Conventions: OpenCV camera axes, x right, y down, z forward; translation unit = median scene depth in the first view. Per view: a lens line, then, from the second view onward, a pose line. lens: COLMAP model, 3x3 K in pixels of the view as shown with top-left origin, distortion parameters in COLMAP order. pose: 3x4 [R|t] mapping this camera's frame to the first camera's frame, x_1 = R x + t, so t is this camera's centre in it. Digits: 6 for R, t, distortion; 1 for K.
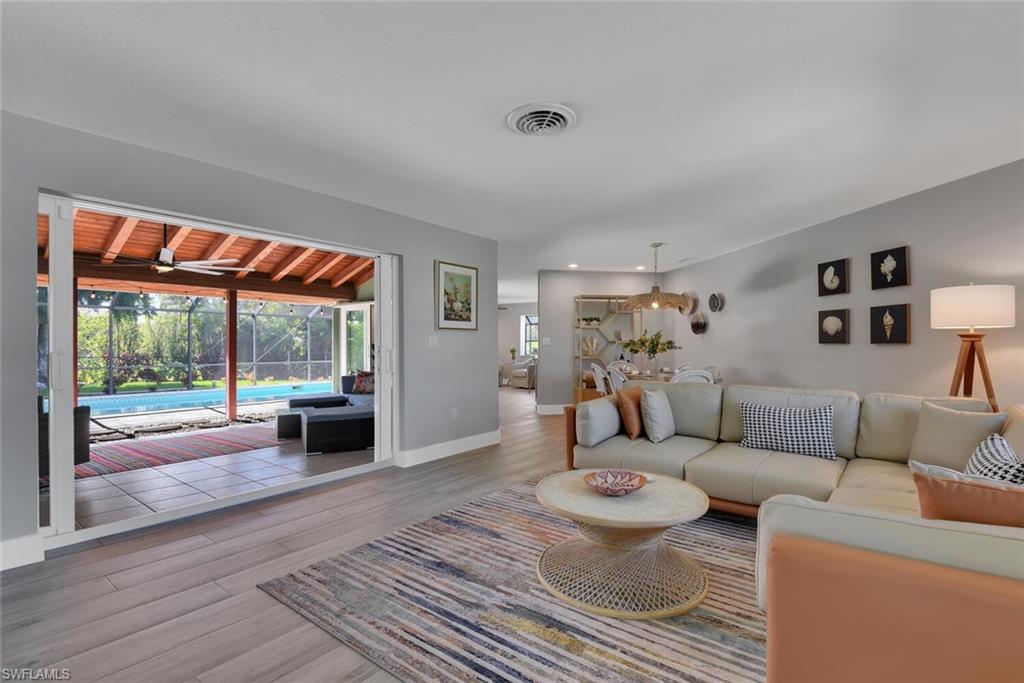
lens RADIAL K [[470.8, 0, 519.2], [0, 470.8, 341.8], [0, 0, 1]] dist [-0.005714, -0.008073]
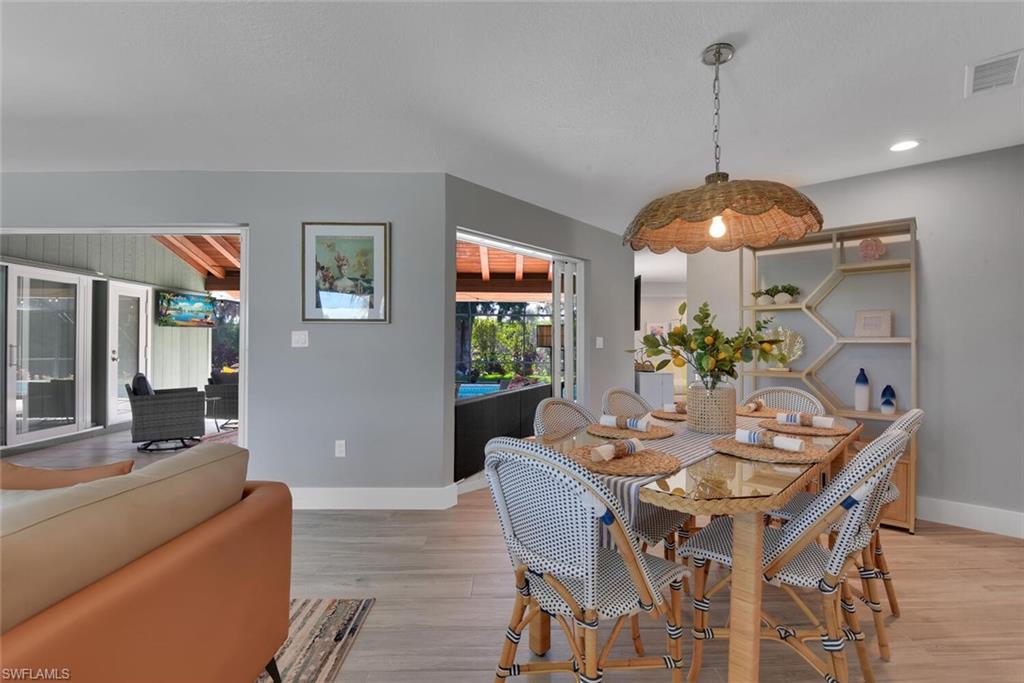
lens RADIAL K [[470.8, 0, 513.4], [0, 470.8, 343.0], [0, 0, 1]] dist [-0.005714, -0.008073]
pose [[0.610505, 0.002842, -0.792007, 0.676032], [-0.001973, 0.999996, 0.002067, 0.003466], [0.792010, 0.000300, 0.610508, 0.991177]]
